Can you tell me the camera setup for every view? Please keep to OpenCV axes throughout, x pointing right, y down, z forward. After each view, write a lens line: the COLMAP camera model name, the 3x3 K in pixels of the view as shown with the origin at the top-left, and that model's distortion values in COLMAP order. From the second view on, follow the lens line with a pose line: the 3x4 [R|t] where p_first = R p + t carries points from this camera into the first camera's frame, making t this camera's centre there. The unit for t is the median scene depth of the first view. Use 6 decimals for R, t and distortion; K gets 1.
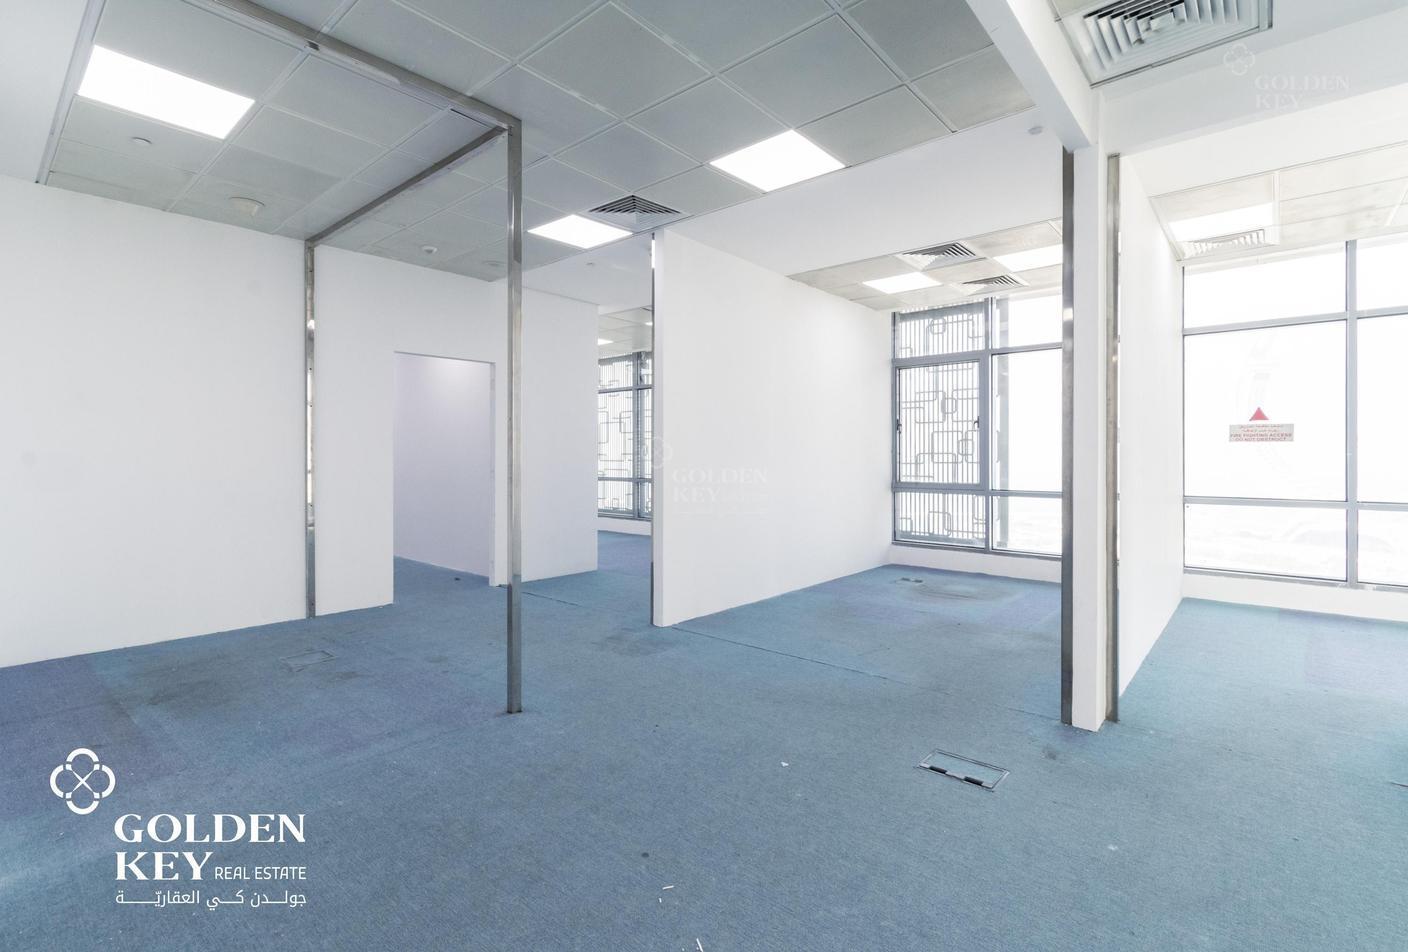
lens RADIAL K [[662.3, 0, 699.9], [0, 662.3, 457.3], [0, 0, 1]] dist [0.000307, -0.000326]
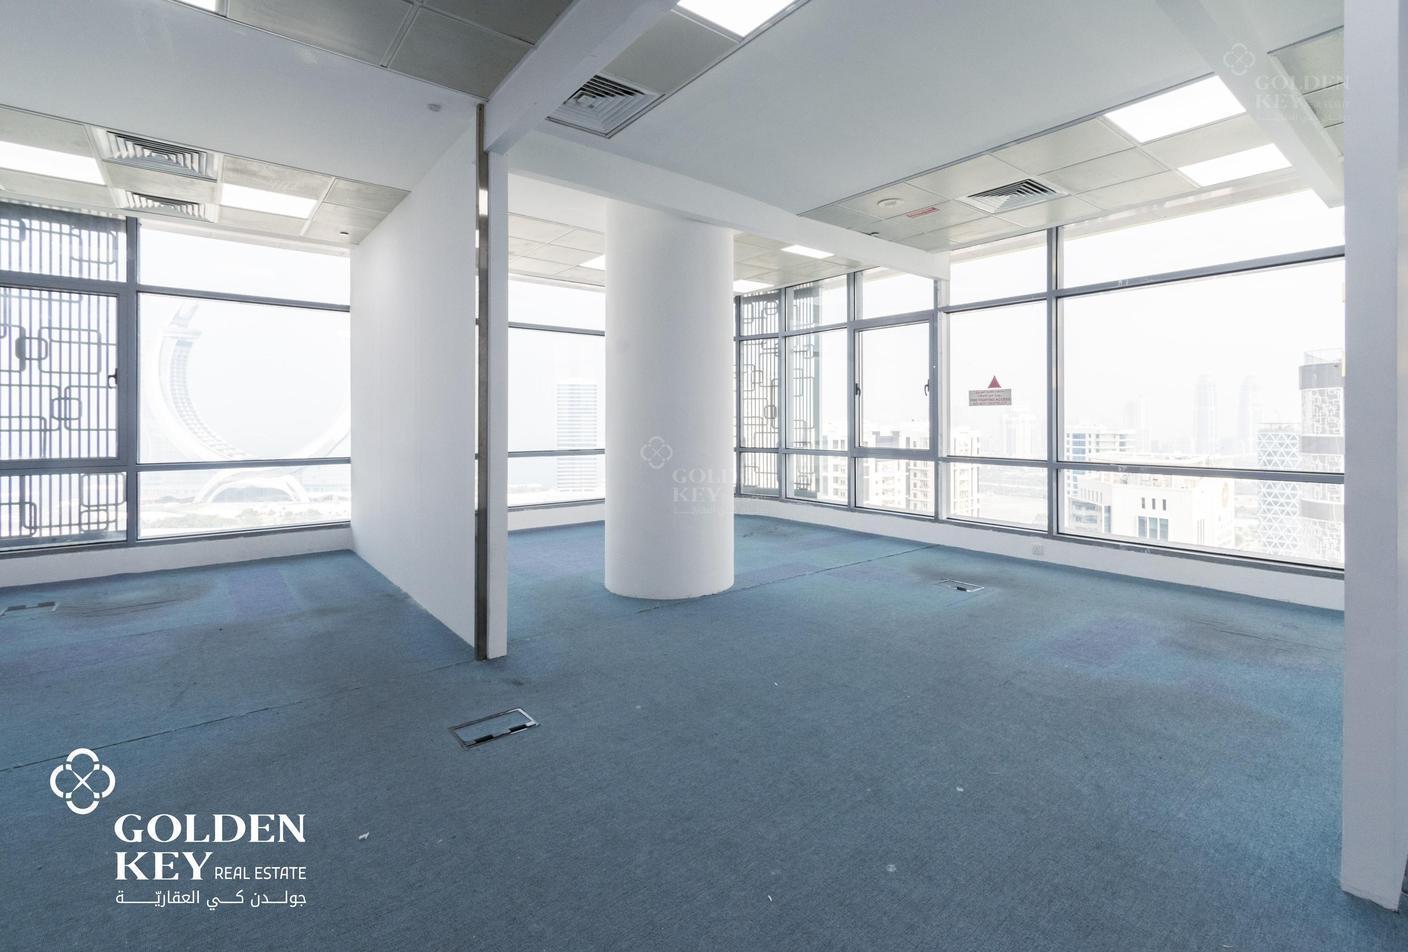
lens RADIAL K [[656.2, 0, 701.5], [0, 656.2, 430.8], [0, 0, 1]] dist [0.010781, 0.000150]
pose [[0.147038, -0.011523, 0.989064, -0.216842], [-0.001259, 0.999929, 0.011837, -0.000763], [-0.989130, -0.002986, 0.147013, 0.205492]]
